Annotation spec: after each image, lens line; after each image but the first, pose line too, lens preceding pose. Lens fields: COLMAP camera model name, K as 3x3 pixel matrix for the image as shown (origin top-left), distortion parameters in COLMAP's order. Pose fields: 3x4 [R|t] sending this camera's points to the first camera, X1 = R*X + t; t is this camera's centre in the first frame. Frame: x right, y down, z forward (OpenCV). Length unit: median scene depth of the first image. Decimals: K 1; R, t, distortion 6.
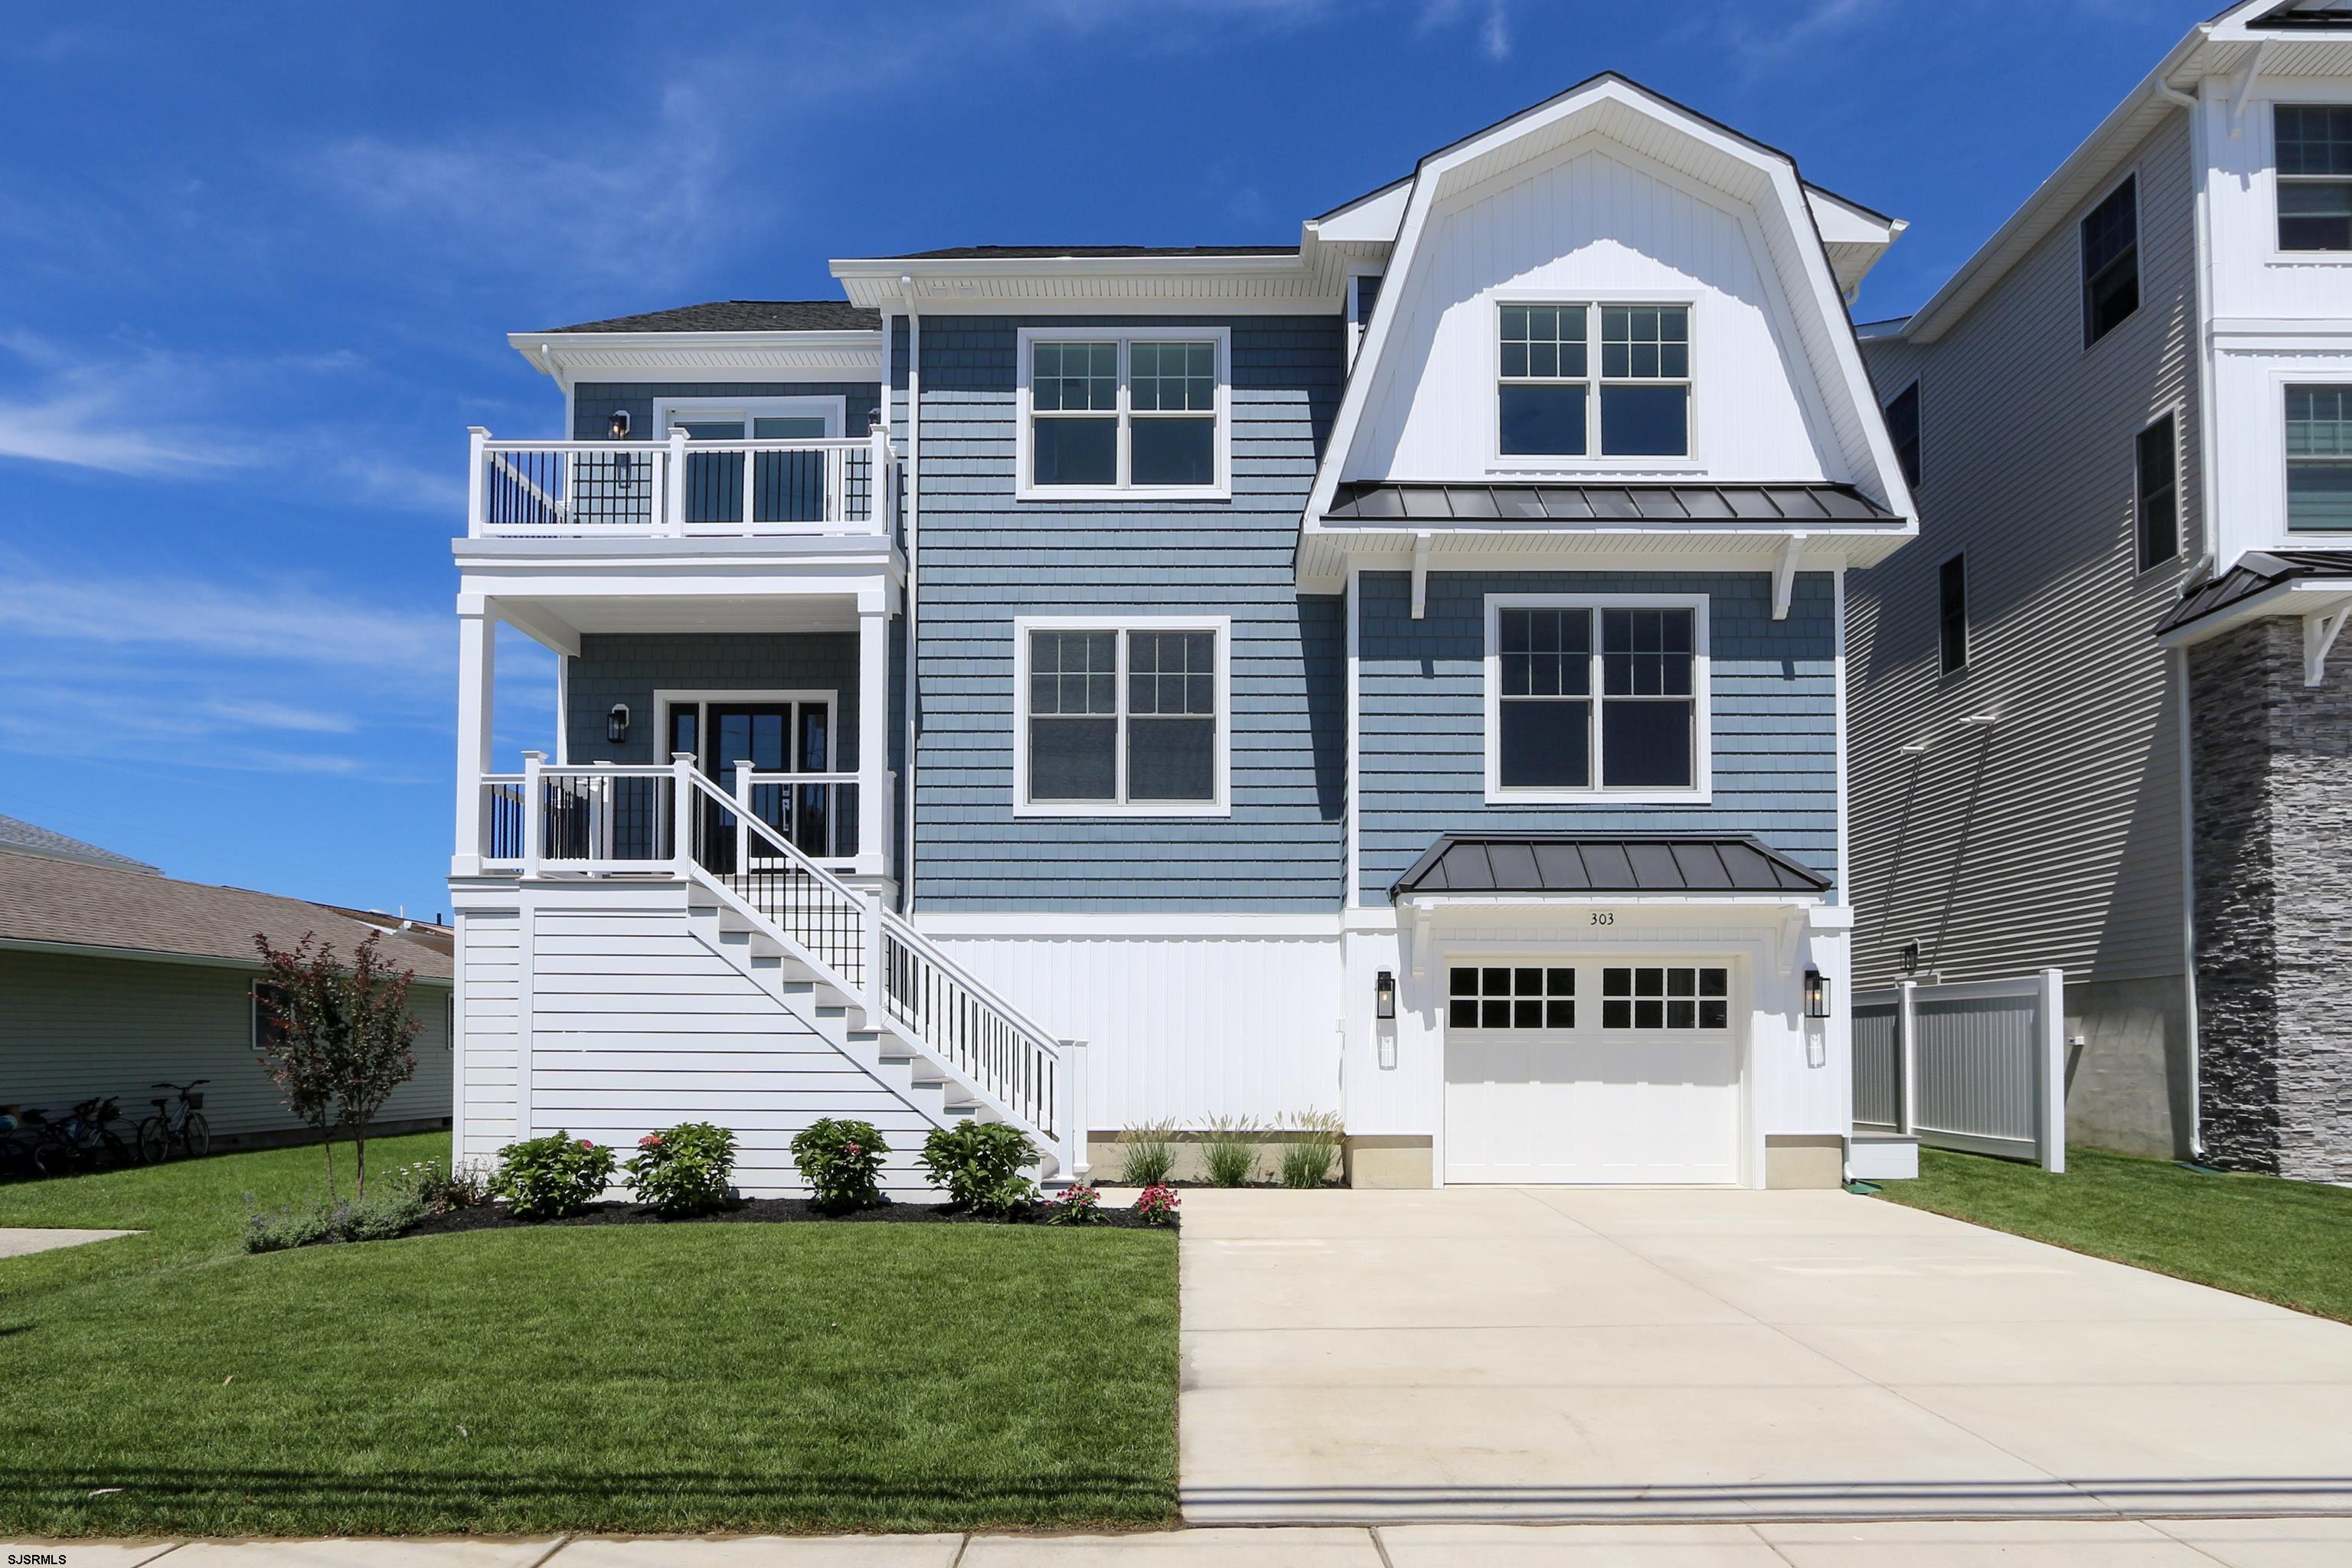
lens RADIAL K [[1290.0, 0, 1176.0], [0, 1290.0, 784.0], [0, 0, 1]] dist [-0.012647, 0.000694]
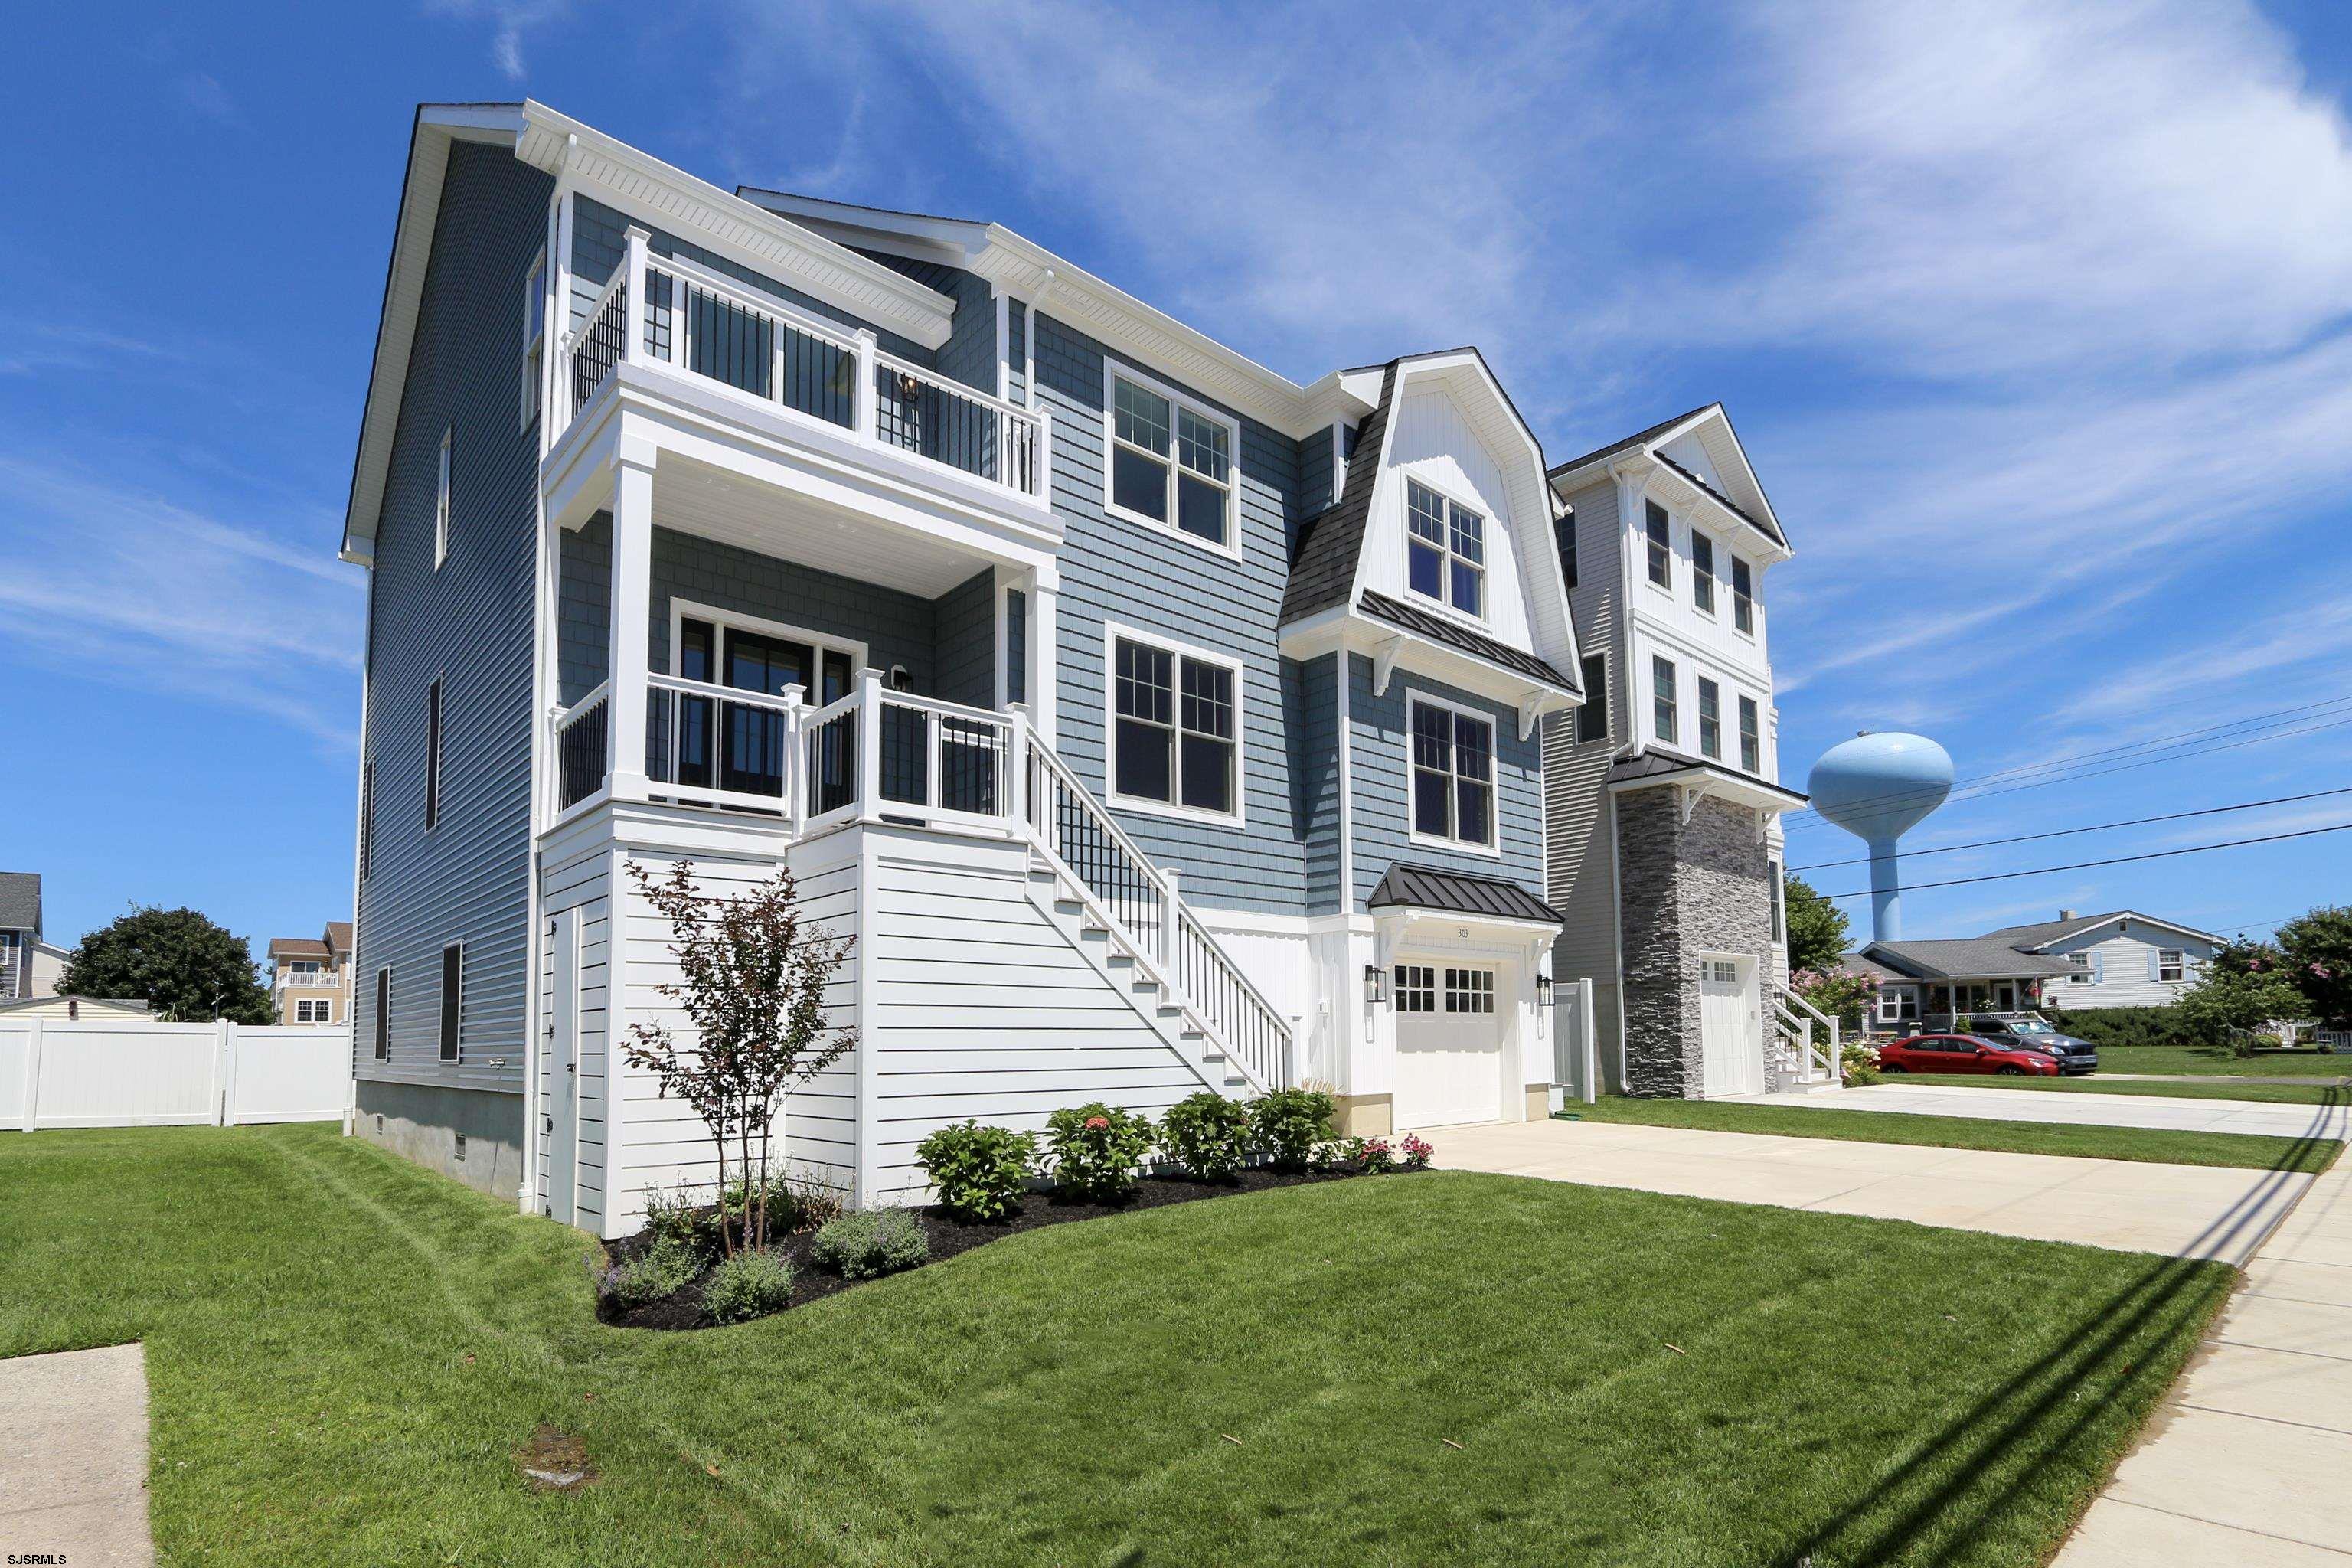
lens RADIAL K [[1126.1, 0, 1157.6], [0, 1126.1, 757.0], [0, 0, 1]] dist [-0.016835, 0.001220]
pose [[0.753108, 0.153295, 0.639788, -0.694045], [-0.125232, 0.988097, -0.089337, 0.062290], [-0.645868, -0.012842, 0.763341, 0.267219]]
